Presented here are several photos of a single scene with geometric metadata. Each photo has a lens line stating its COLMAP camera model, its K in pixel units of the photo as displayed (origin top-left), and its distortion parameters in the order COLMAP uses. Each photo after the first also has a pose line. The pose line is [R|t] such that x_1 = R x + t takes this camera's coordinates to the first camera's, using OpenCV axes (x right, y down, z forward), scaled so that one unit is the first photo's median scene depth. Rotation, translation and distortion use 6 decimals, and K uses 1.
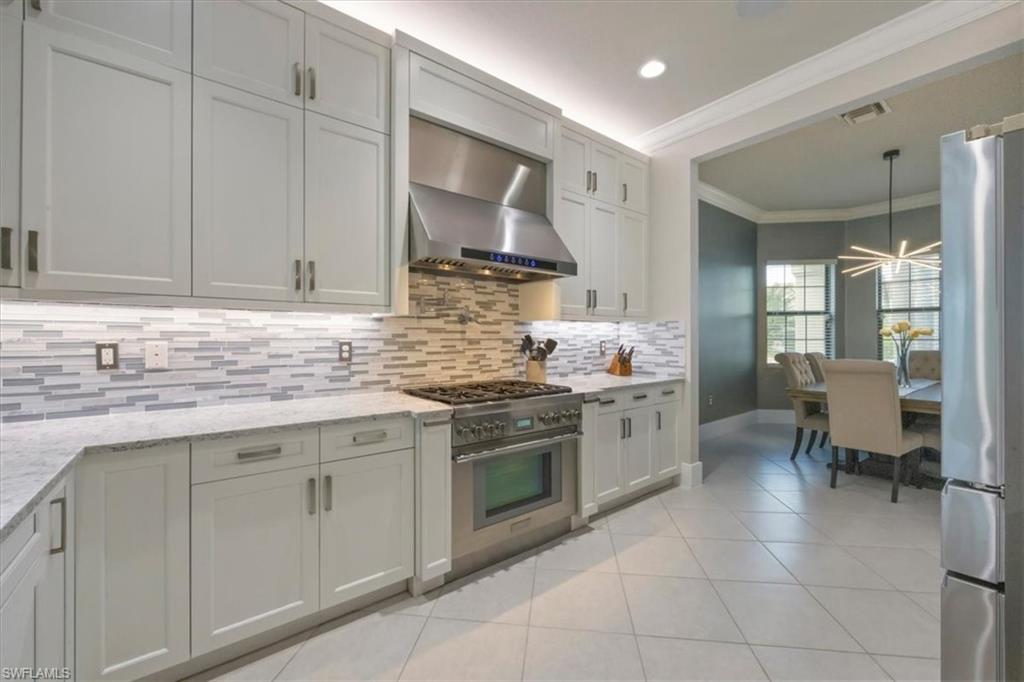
lens RADIAL K [[405.7, 0, 511.3], [0, 405.7, 338.9], [0, 0, 1]] dist [-0.003300, -0.000355]
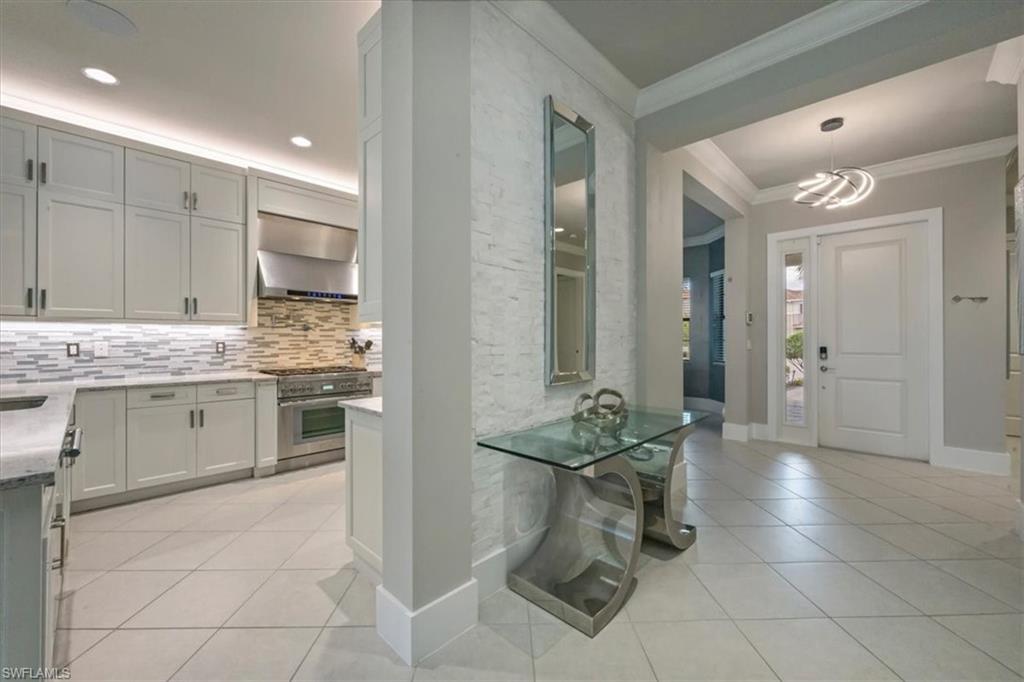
lens RADIAL K [[405.7, 0, 510.9], [0, 405.7, 340.3], [0, 0, 1]] dist [-0.003300, -0.000355]
pose [[0.990000, -0.000860, 0.141066, 0.528343], [0.000695, 0.999999, 0.001219, -0.000916], [-0.141067, -0.001109, 0.989999, -0.808069]]
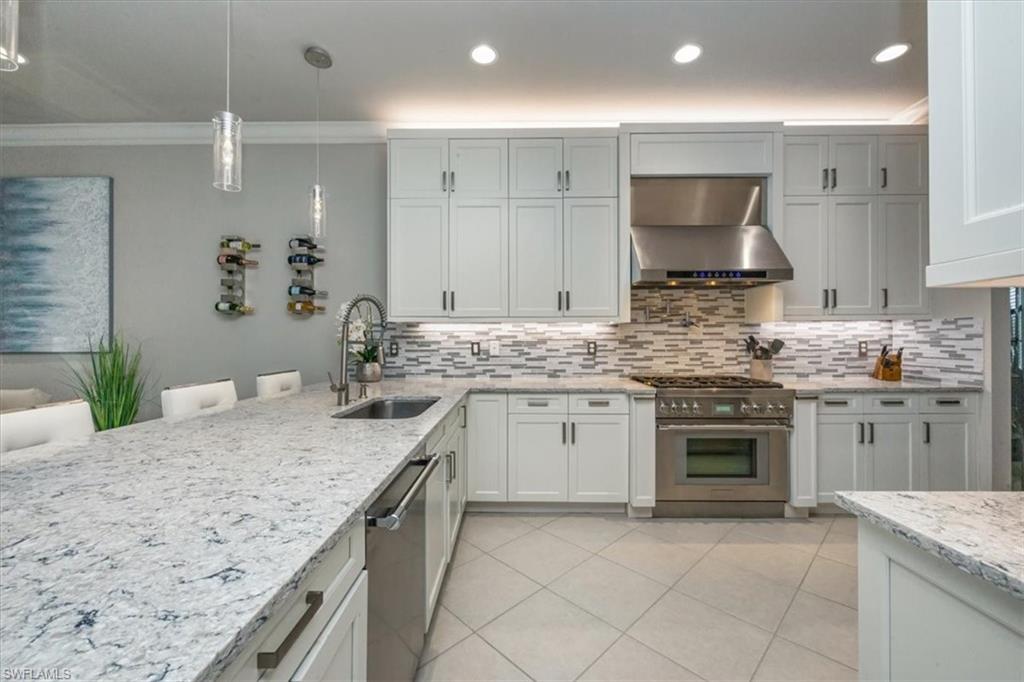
lens RADIAL K [[405.7, 0, 513.7], [0, 405.7, 339.1], [0, 0, 1]] dist [-0.003300, -0.000355]
pose [[0.782888, -0.002074, -0.622159, 0.269586], [0.001039, 0.999997, -0.002026, 0.001027], [0.622161, 0.000940, 0.782888, -0.309455]]
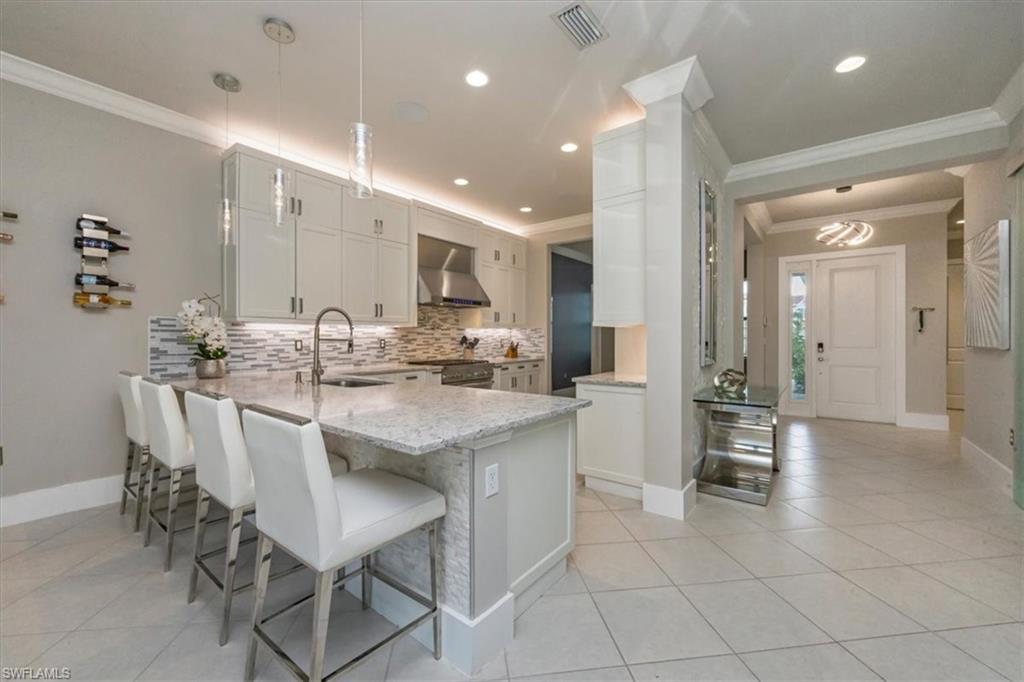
lens RADIAL K [[405.7, 0, 510.4], [0, 405.7, 339.3], [0, 0, 1]] dist [-0.003300, -0.000355]
pose [[0.969348, -0.000872, 0.245689, -0.272025], [0.000066, 0.999995, 0.003289, 0.001119], [-0.245690, -0.003172, 0.969343, -1.128331]]
